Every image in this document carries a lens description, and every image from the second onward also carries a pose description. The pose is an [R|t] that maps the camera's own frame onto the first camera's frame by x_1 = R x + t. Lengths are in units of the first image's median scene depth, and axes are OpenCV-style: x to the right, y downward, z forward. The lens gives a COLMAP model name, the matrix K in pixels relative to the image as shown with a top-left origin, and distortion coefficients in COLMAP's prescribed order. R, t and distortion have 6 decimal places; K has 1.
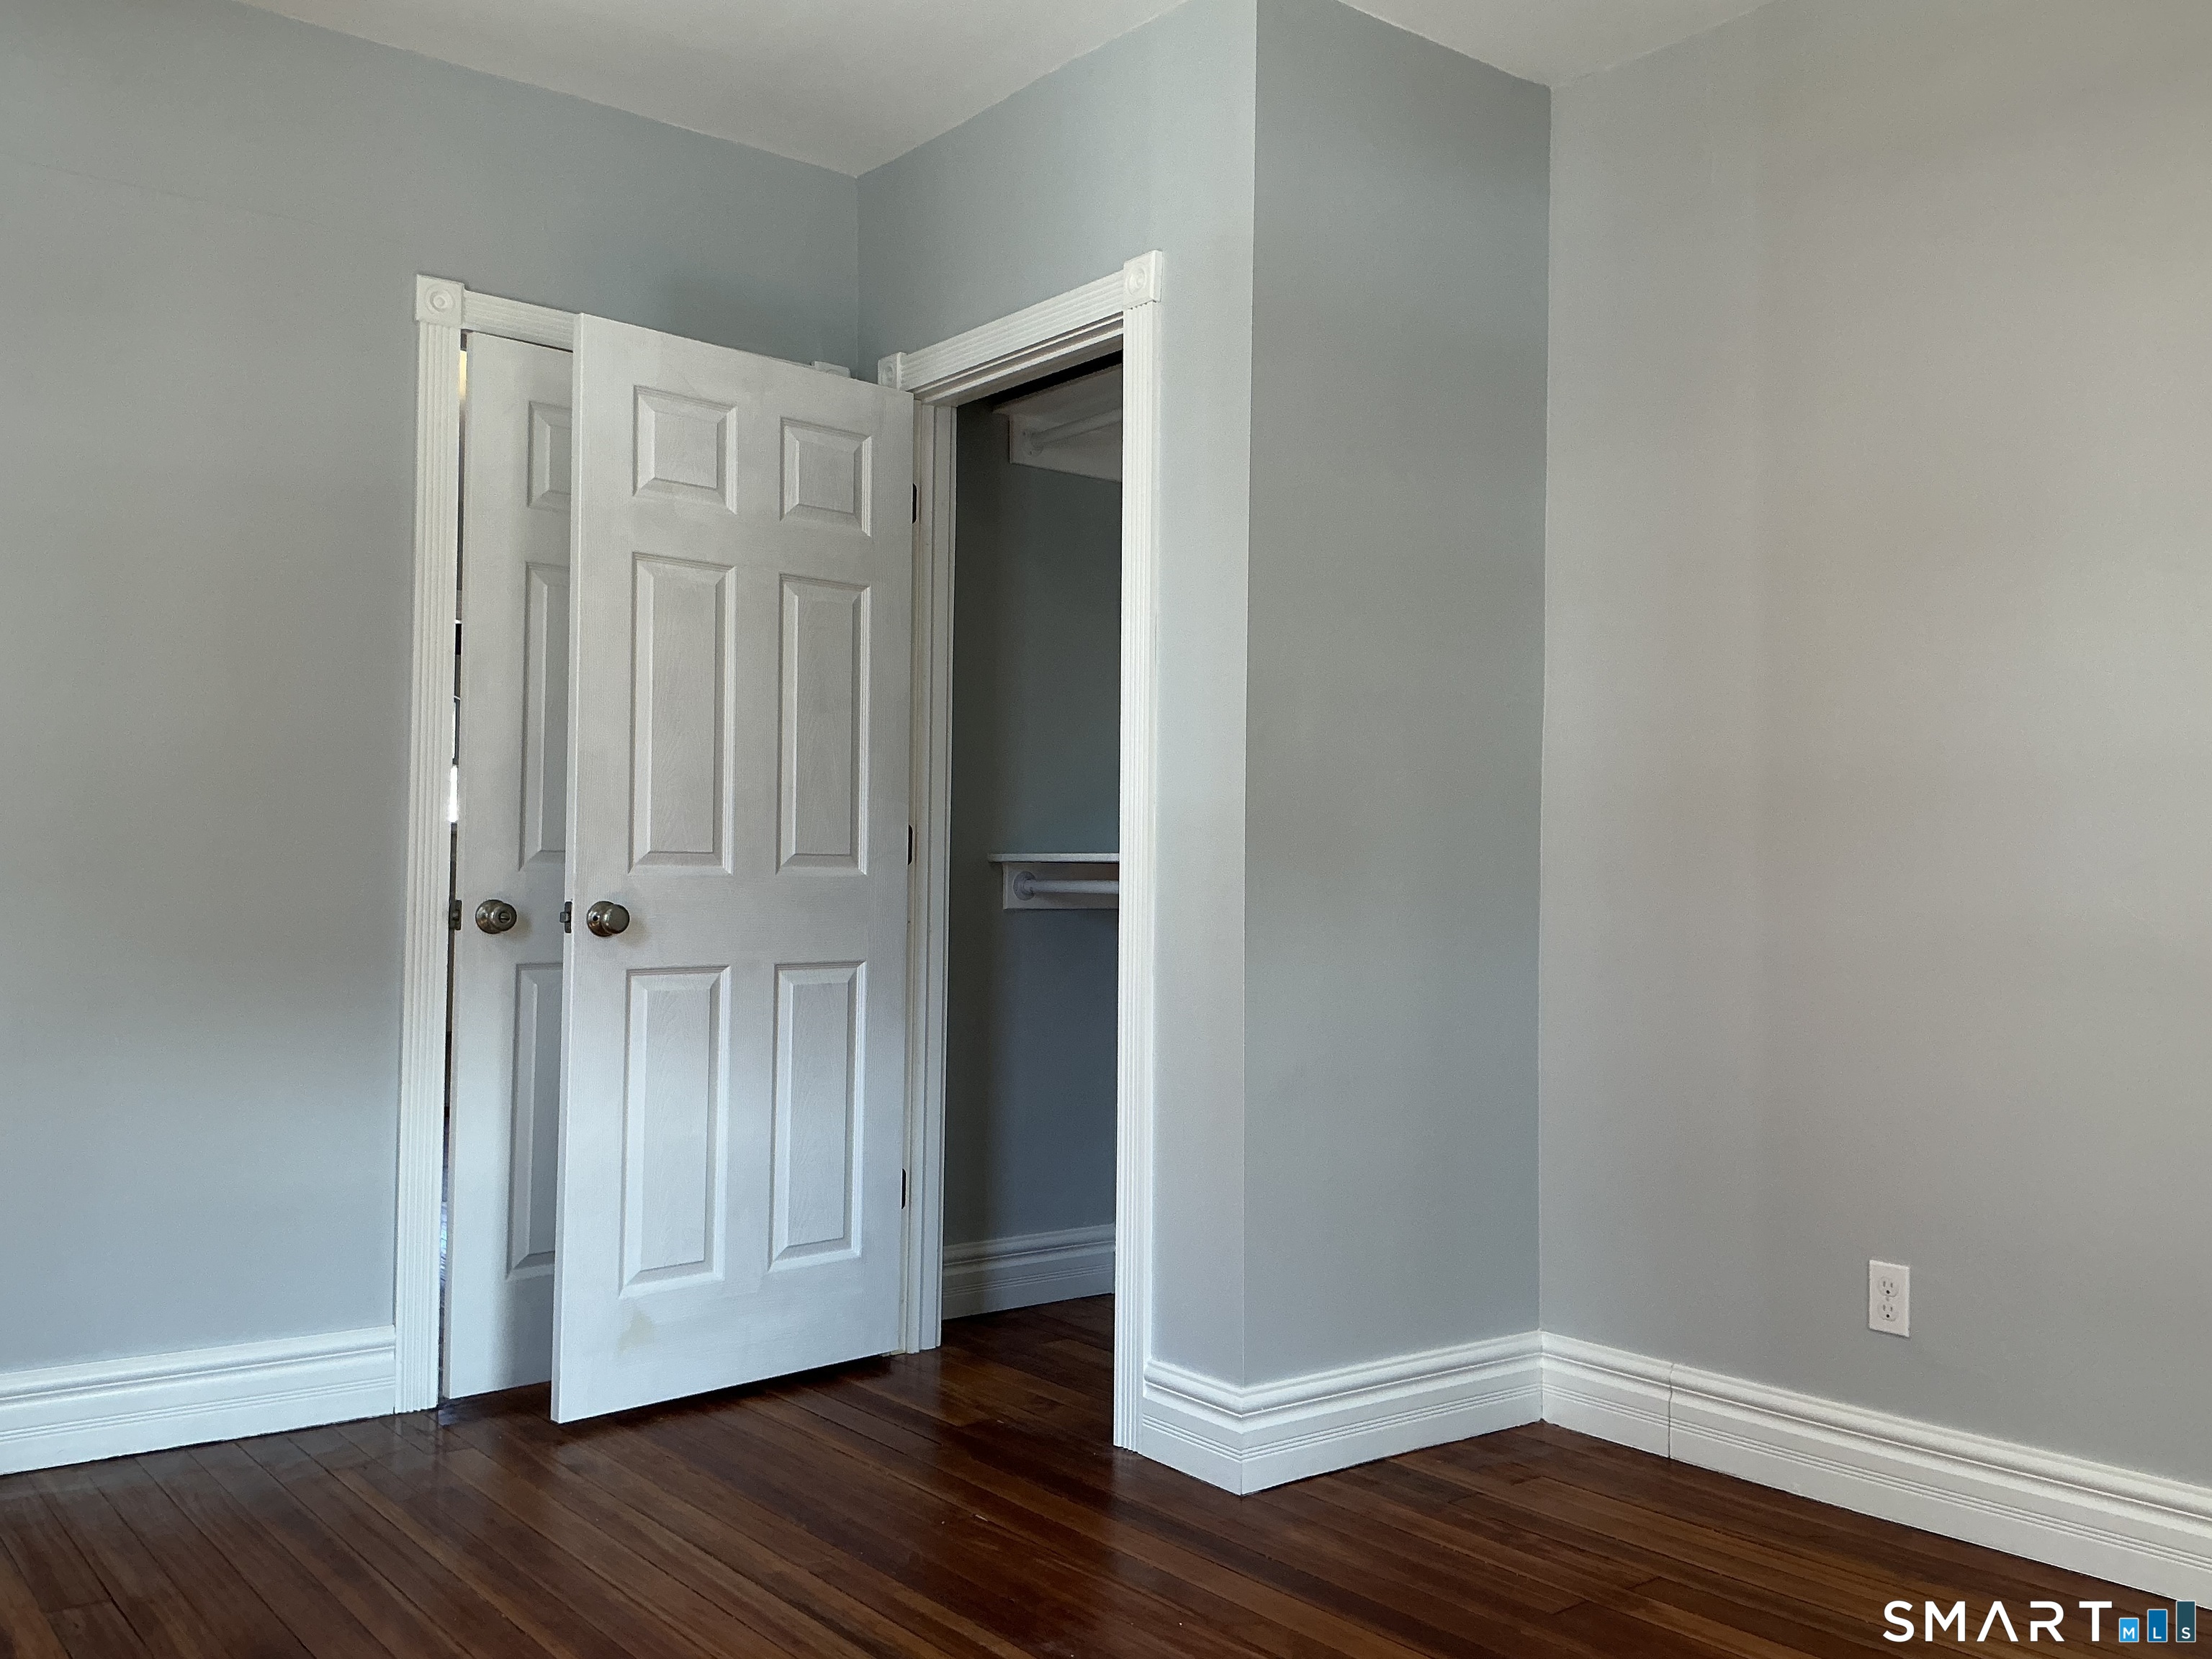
lens RADIAL K [[1838.7, 0, 1106.0], [0, 1838.7, 829.5], [0, 0, 1]] dist [0.159561, -0.340997]
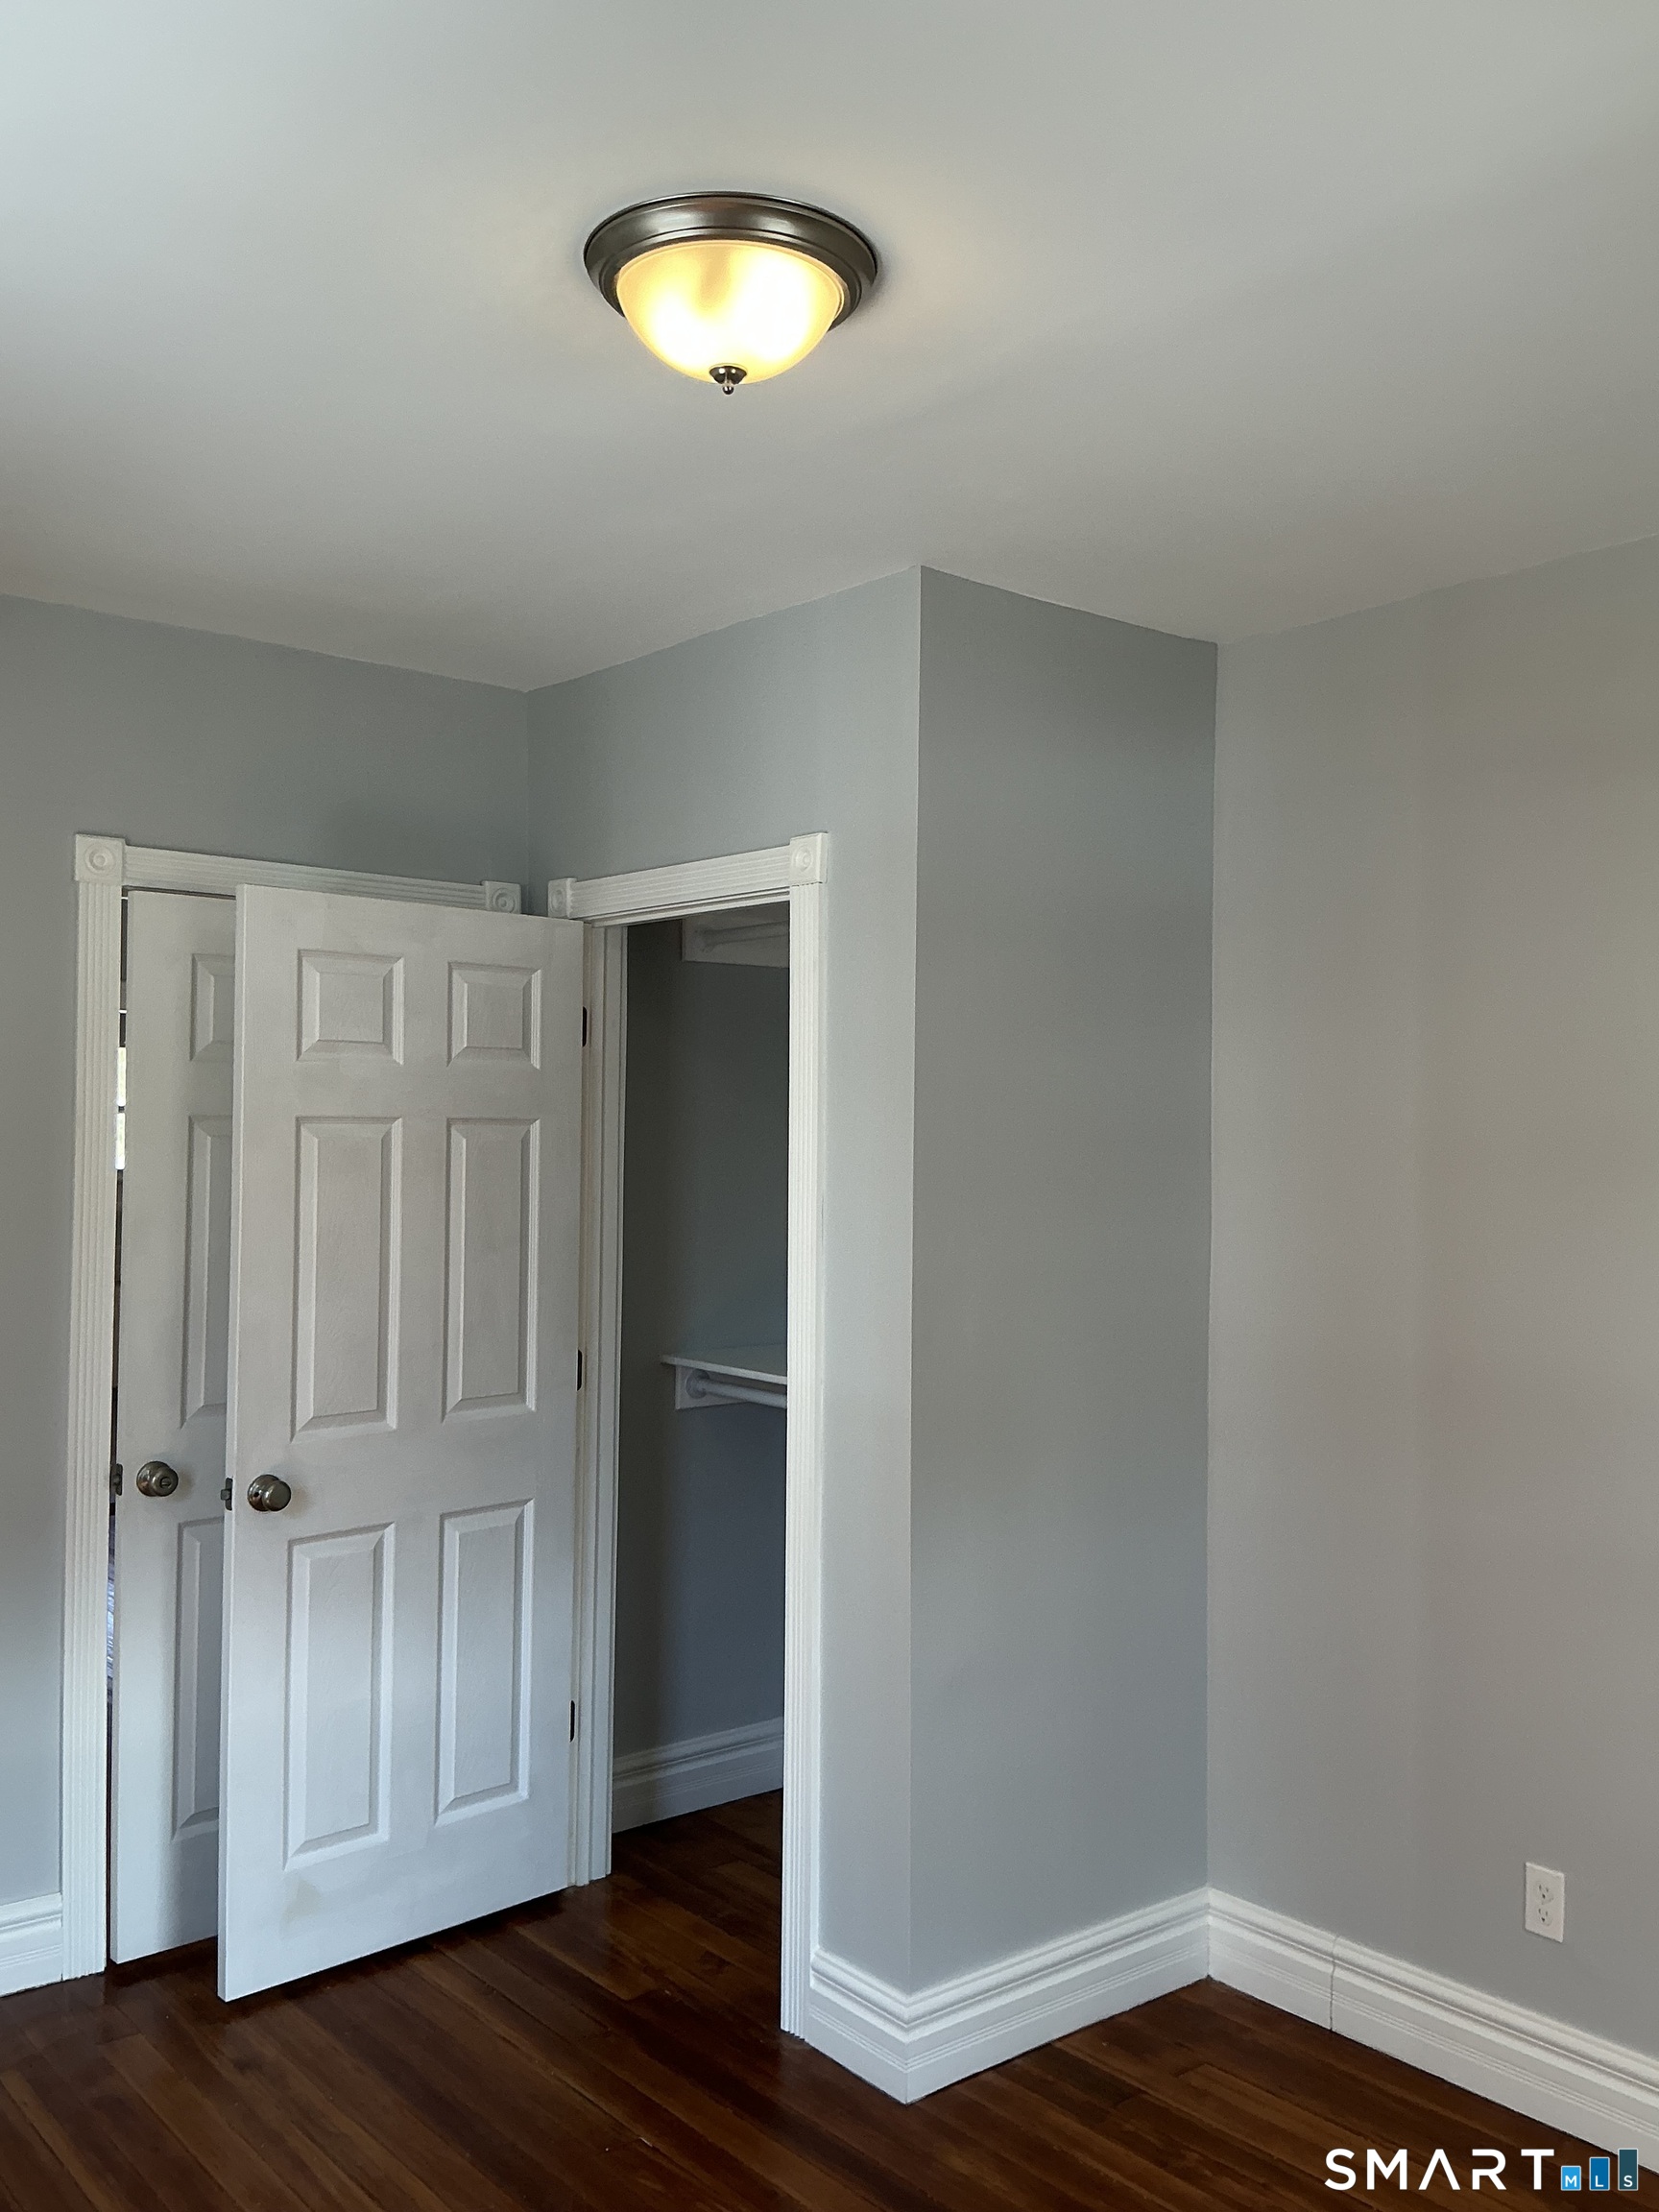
lens RADIAL K [[1838.7, 0, 829.5], [0, 1838.7, 1106.0], [0, 0, 1]] dist [0.159561, -0.340997]
pose [[0.999817, -0.001429, 0.019076, 0.010750], [0.001233, 0.999946, 0.010281, -0.159750], [-0.019090, -0.010256, 0.999765, 0.002192]]
